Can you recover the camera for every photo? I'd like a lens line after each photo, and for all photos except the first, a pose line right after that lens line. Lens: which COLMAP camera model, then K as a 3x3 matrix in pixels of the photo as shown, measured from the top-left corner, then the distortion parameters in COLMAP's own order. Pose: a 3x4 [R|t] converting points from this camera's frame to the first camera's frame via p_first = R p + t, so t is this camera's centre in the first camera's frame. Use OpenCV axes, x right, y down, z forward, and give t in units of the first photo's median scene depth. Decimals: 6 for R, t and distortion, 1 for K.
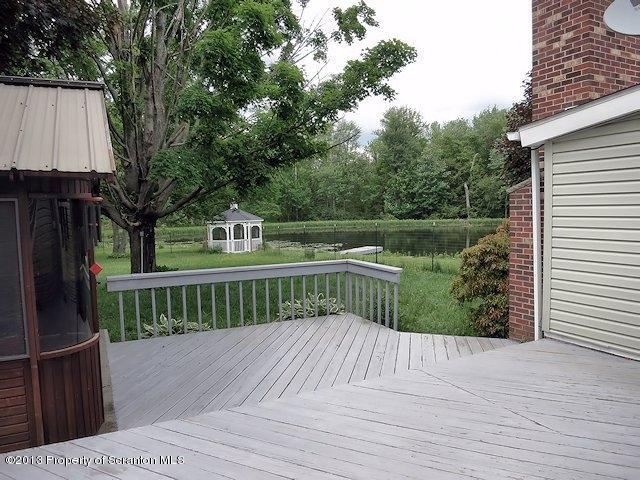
lens RADIAL K [[466.7, 0, 320.8], [0, 466.7, 242.3], [0, 0, 1]] dist [-0.028726, -0.006850]
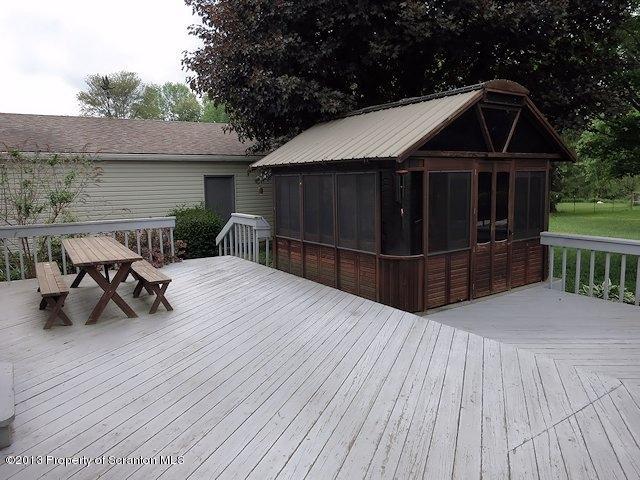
lens RADIAL K [[466.7, 0, 320.9], [0, 466.7, 238.2], [0, 0, 1]] dist [-0.028726, -0.006850]
pose [[0.117367, 0.142344, -0.982834, 1.050984], [-0.060394, 0.988866, 0.136005, -0.060630], [0.991250, 0.043395, 0.124657, 0.435015]]
